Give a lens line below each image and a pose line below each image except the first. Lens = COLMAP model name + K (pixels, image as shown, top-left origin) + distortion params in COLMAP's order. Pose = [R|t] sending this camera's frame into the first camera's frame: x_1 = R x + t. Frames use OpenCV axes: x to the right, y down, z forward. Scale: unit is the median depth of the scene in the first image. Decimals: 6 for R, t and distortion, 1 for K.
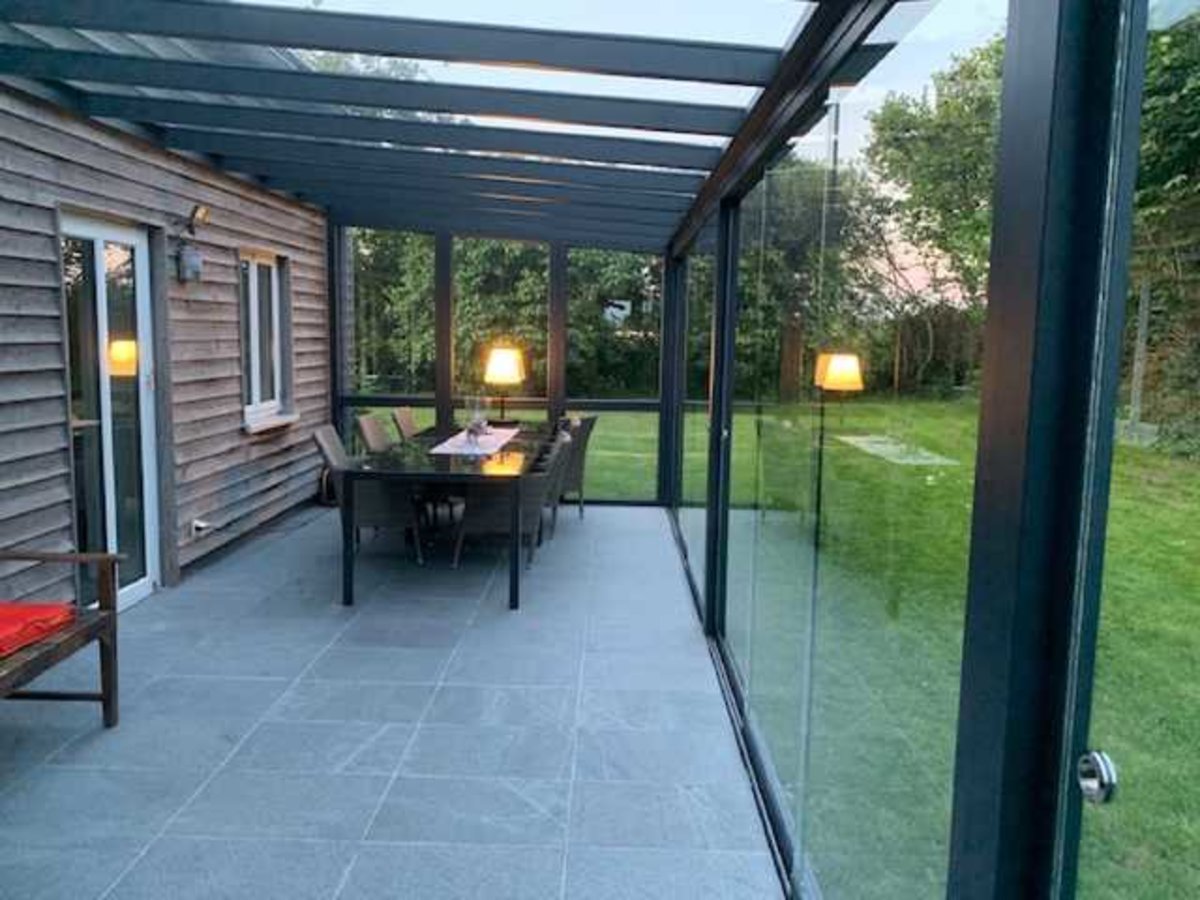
lens RADIAL K [[900.3, 0, 600.0], [0, 900.3, 450.0], [0, 0, 1]] dist [0.005155, -0.009465]
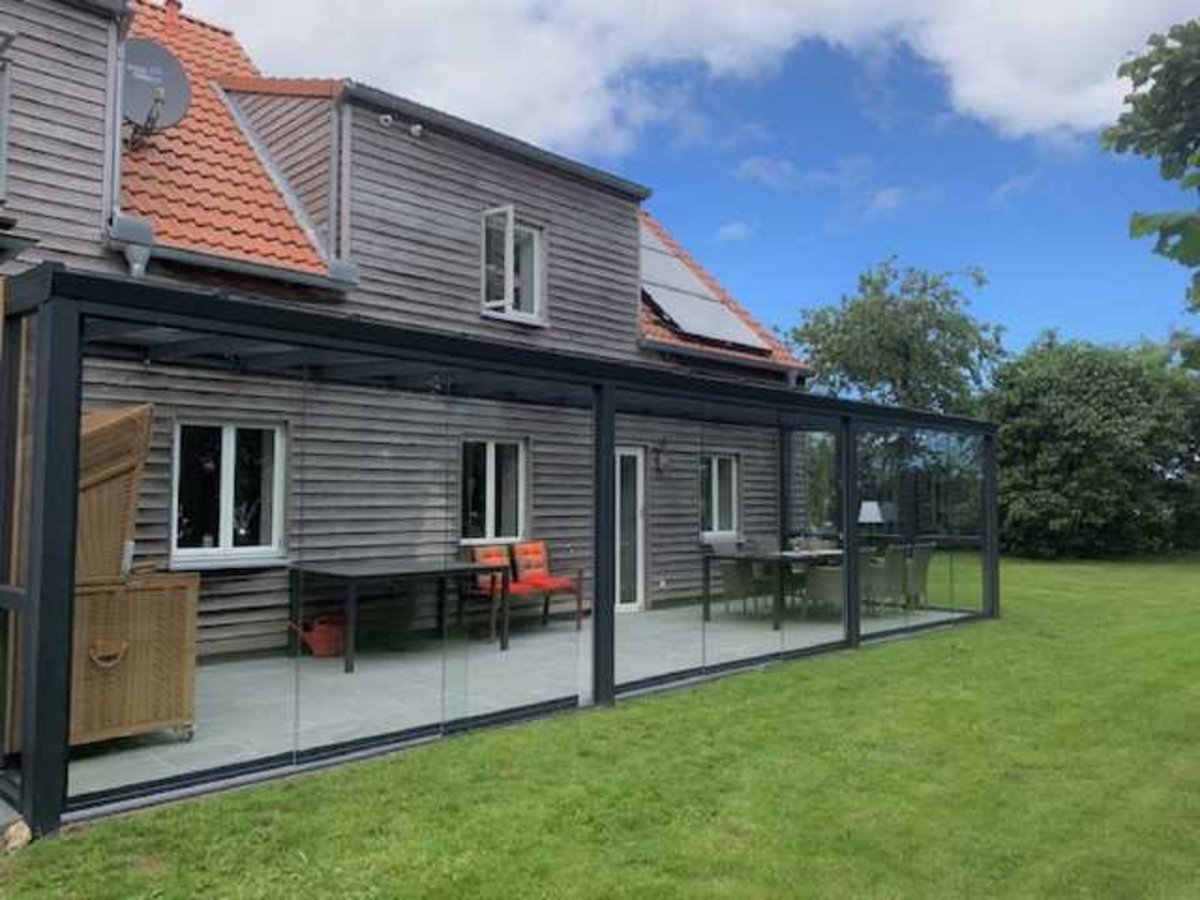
lens RADIAL K [[900.3, 0, 600.0], [0, 900.3, 450.0], [0, 0, 1]] dist [0.005155, -0.009465]
pose [[0.715364, -0.052721, -0.696760, 0.740470], [-0.084554, 0.983291, -0.161213, 0.103127], [0.693617, 0.174240, 0.698953, -0.495389]]
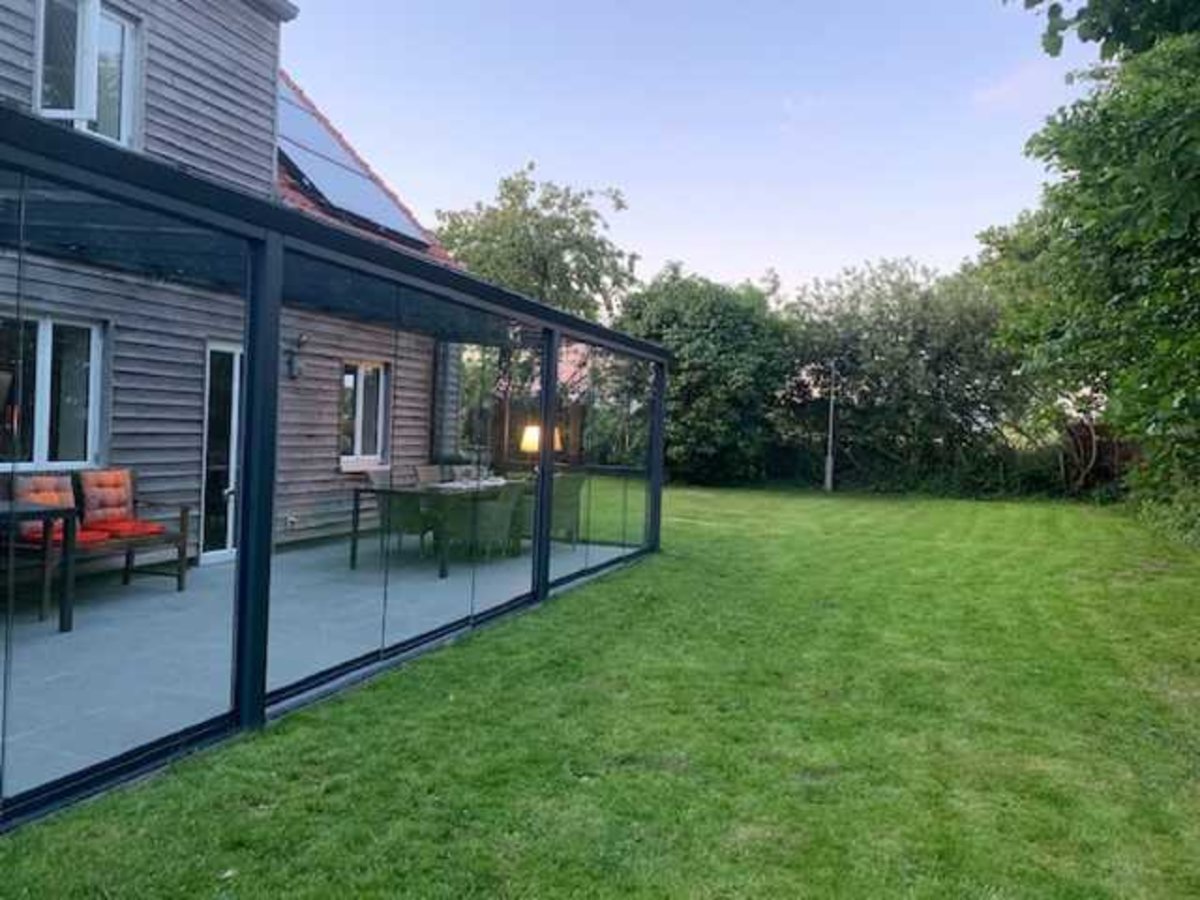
lens RADIAL K [[900.3, 0, 600.0], [0, 900.3, 450.0], [0, 0, 1]] dist [0.005155, -0.009465]
pose [[0.945839, 0.032629, -0.322991, 0.497345], [-0.069654, 0.992162, -0.103744, 0.069103], [0.317074, 0.120623, 0.940699, -0.319887]]
